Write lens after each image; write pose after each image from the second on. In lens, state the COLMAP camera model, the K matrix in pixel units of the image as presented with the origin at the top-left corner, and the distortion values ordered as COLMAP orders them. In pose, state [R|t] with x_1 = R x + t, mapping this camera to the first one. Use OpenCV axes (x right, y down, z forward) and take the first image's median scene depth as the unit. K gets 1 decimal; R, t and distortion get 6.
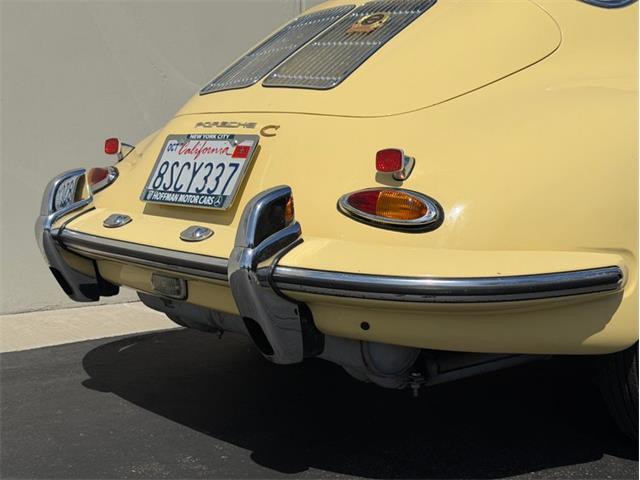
lens RADIAL K [[893.7, 0, 320.9], [0, 893.7, 241.0], [0, 0, 1]] dist [0.123294, 0.000000]
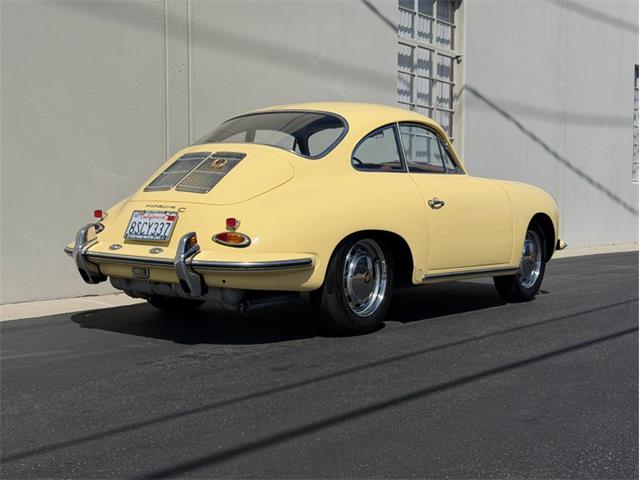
lens RADIAL K [[893.7, 0, 318.0], [0, 893.7, 239.6], [0, 0, 1]] dist [0.123294, 0.000000]
pose [[0.979795, -0.016830, 0.199295, -0.186061], [0.024817, 0.998983, -0.037647, 0.065687], [-0.198459, 0.041833, 0.979216, -1.543314]]
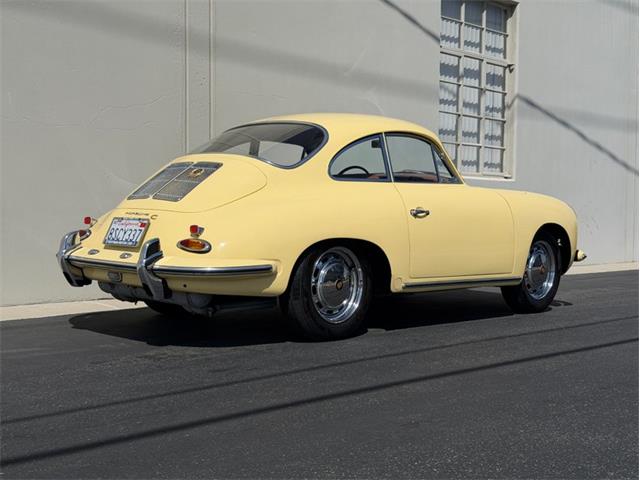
lens RADIAL K [[893.7, 0, 321.1], [0, 893.7, 240.6], [0, 0, 1]] dist [0.123294, 0.000000]
pose [[0.996823, -0.005787, 0.079435, 0.222448], [0.009820, 0.998677, -0.050481, 0.084811], [-0.079038, 0.051101, 0.995561, -1.665724]]
